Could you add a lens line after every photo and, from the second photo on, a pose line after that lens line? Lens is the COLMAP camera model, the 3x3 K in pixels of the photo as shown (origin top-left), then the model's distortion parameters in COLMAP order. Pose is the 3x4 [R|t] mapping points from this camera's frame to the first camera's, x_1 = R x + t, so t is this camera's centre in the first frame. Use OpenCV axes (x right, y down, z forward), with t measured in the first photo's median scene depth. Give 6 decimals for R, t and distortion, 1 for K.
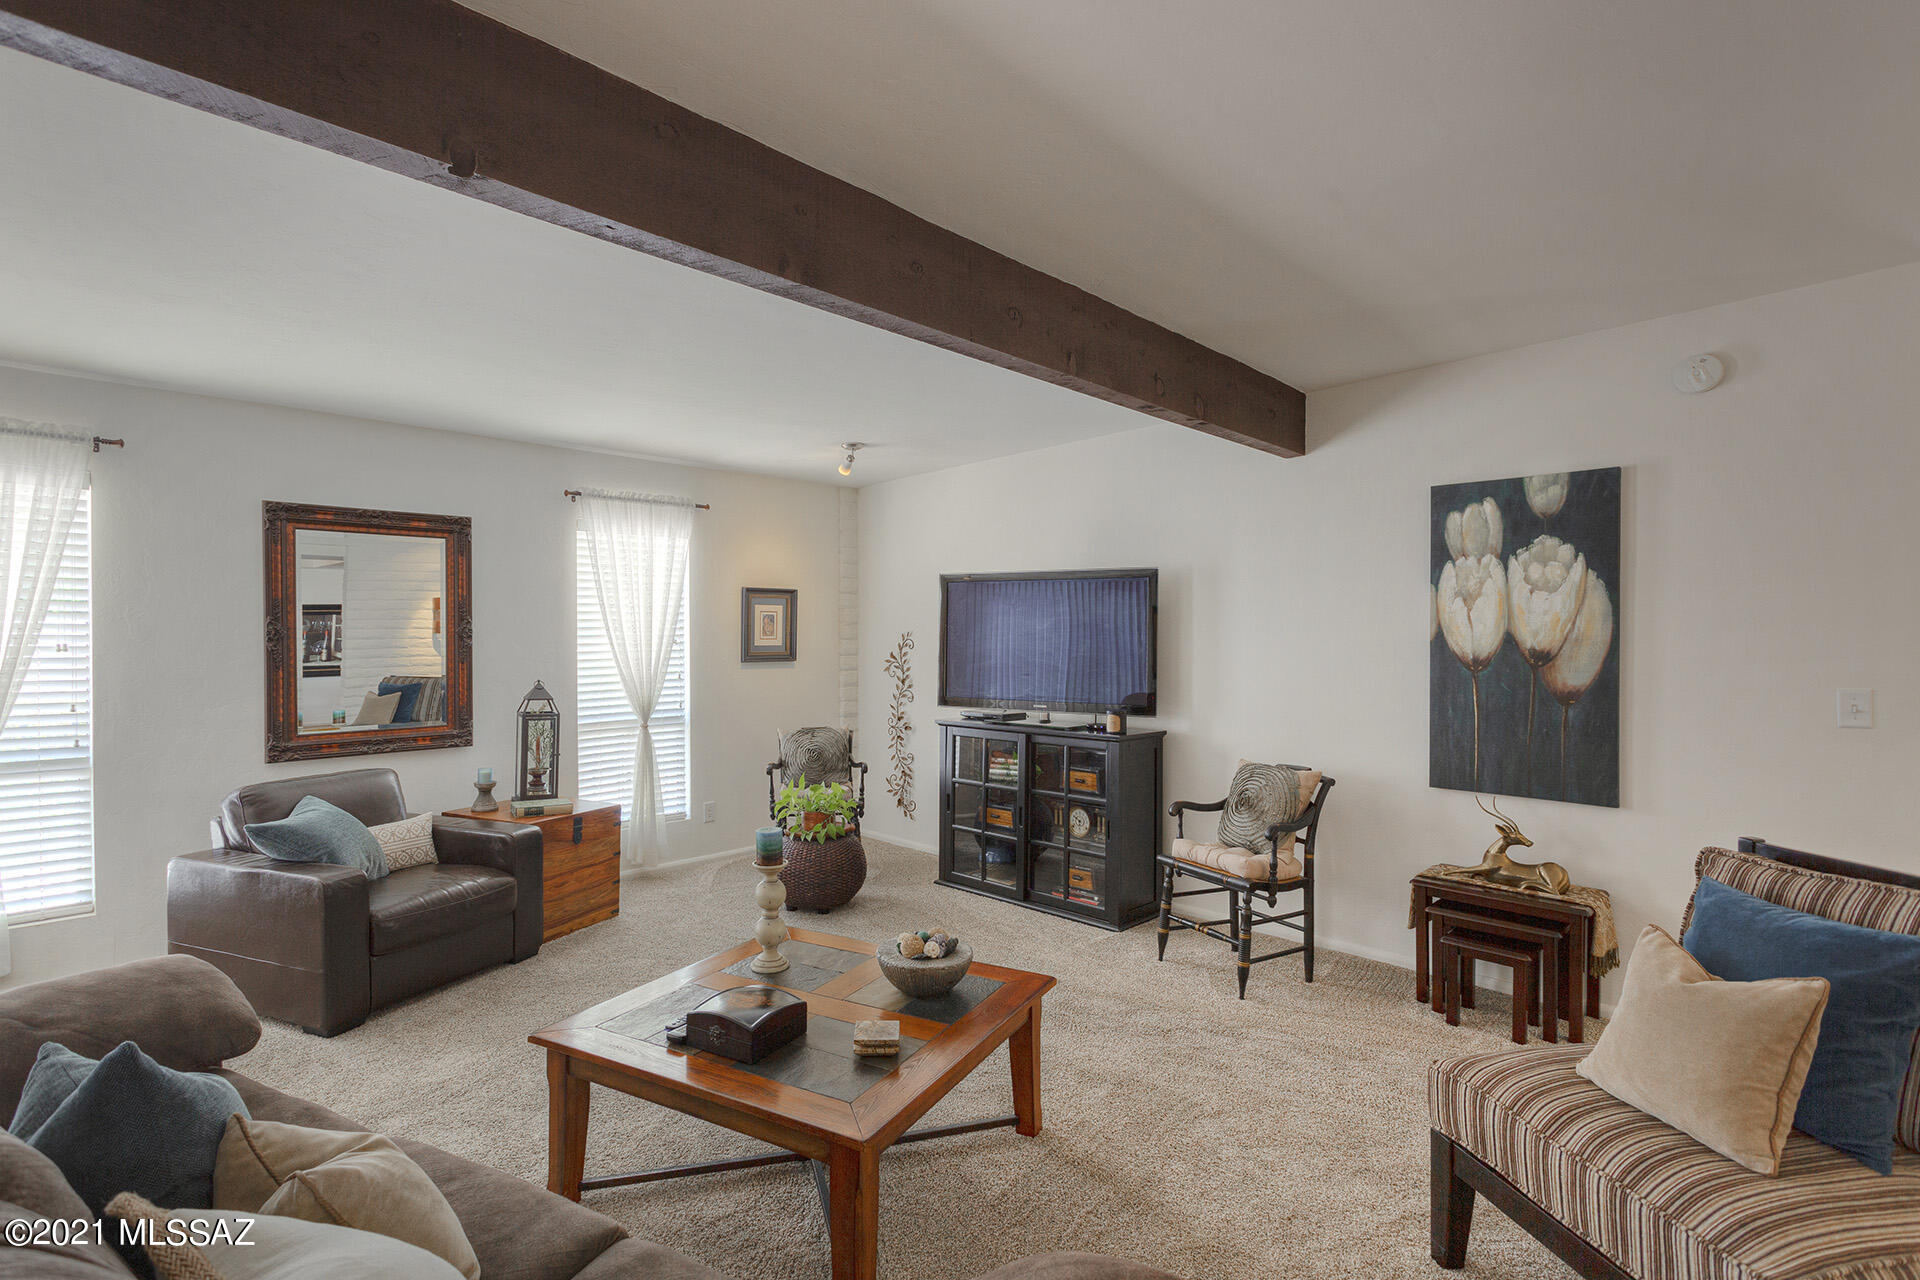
lens RADIAL K [[915.6, 0, 962.2], [0, 915.6, 640.6], [0, 0, 1]] dist [0.003495, 0.000341]
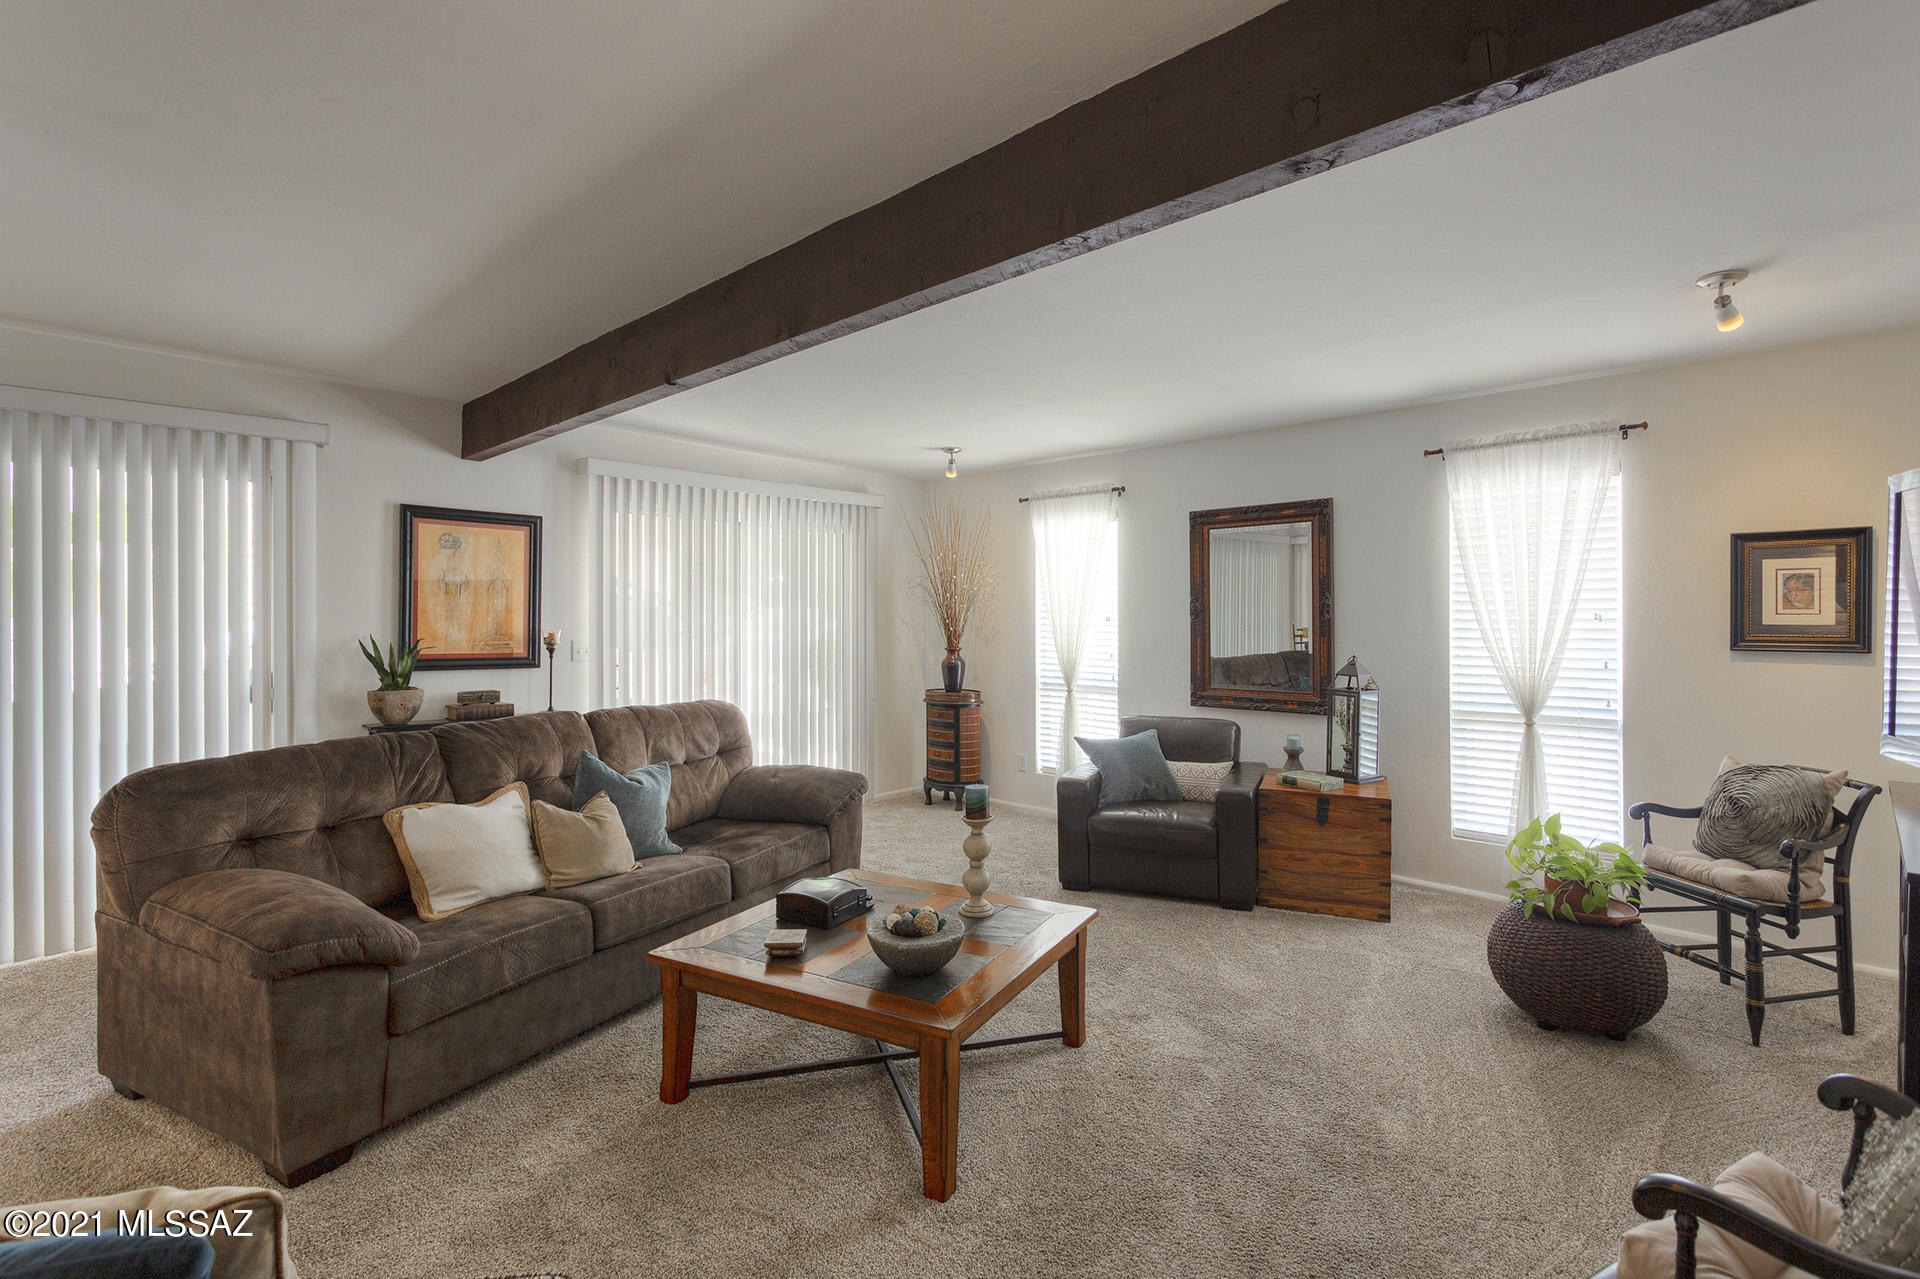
lens RADIAL K [[915.6, 0, 953.5], [0, 915.6, 619.2], [0, 0, 1]] dist [0.003495, 0.000341]
pose [[-0.022295, 0.006340, -0.999731, 0.467039], [-0.003883, 0.999972, 0.006428, -0.000619], [0.999744, 0.004026, -0.022270, 0.527125]]
